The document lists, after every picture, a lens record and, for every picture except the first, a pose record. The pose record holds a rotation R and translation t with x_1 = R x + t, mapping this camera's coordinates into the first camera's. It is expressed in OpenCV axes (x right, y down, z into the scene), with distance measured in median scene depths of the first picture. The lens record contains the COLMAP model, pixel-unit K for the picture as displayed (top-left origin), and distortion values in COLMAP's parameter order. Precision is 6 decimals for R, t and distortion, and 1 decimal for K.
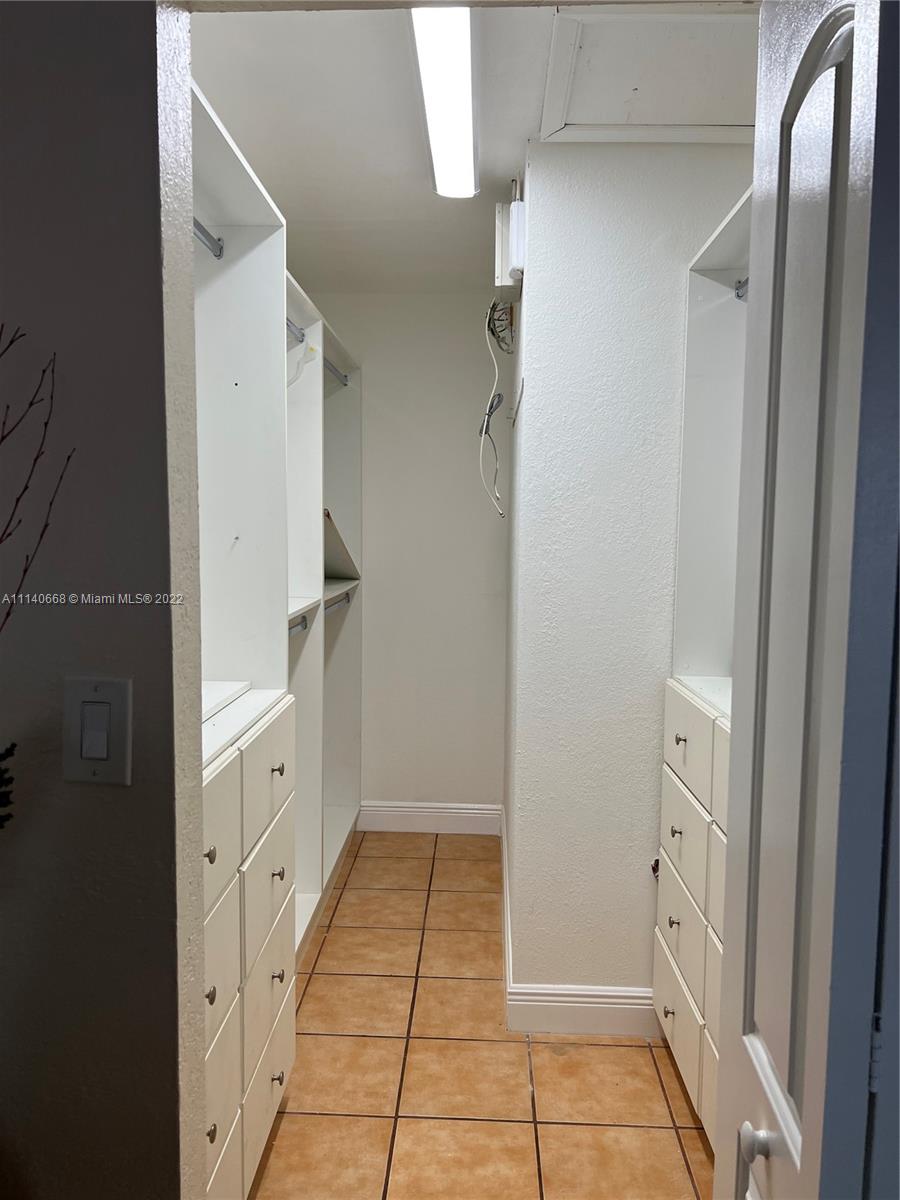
lens RADIAL K [[921.6, 0, 450.2], [0, 921.6, 609.2], [0, 0, 1]] dist [0.037284, -0.047360]
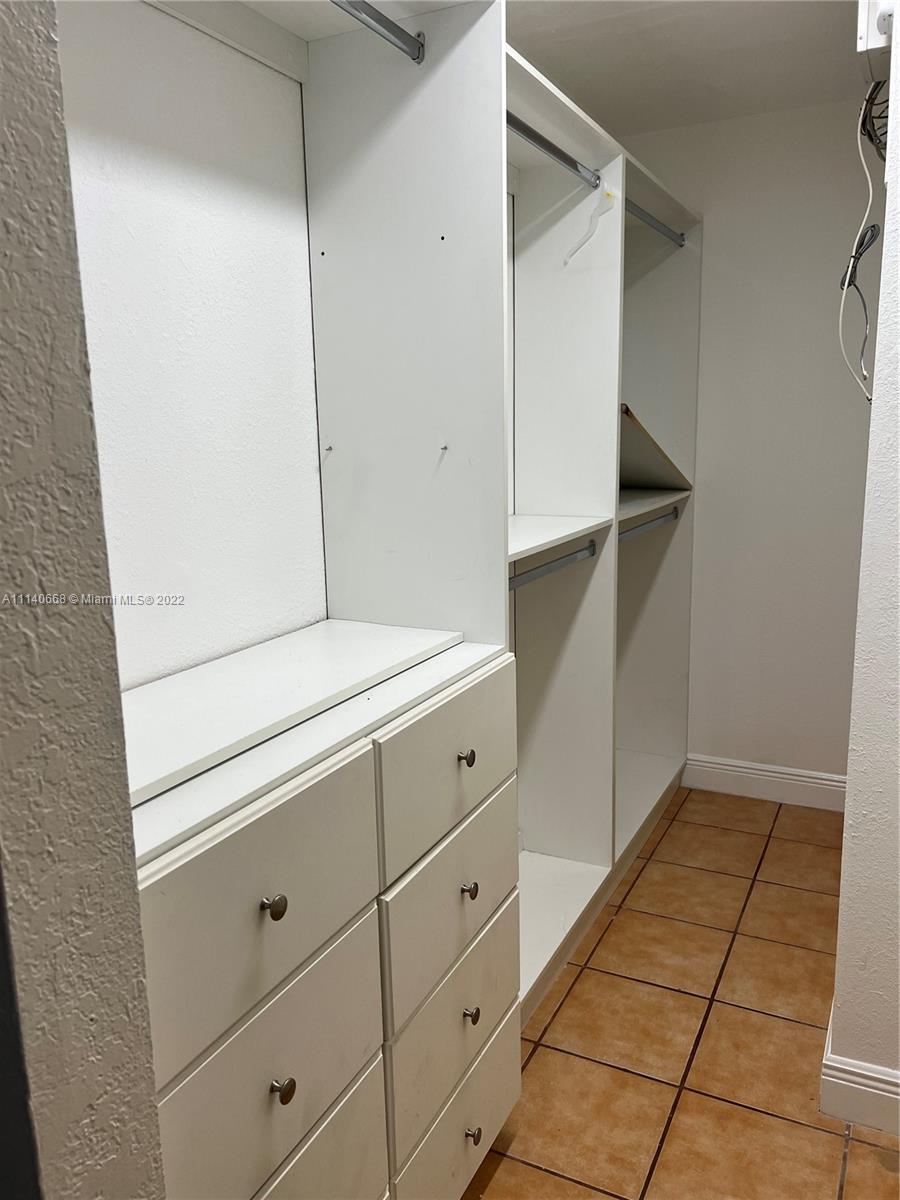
lens RADIAL K [[921.6, 0, 450.2], [0, 921.6, 609.2], [0, 0, 1]] dist [0.037284, -0.047360]
pose [[0.909340, 0.047268, -0.413360, 0.072333], [-0.003956, 0.994463, 0.105014, -0.017530], [0.416035, -0.093858, 0.904492, 0.220892]]
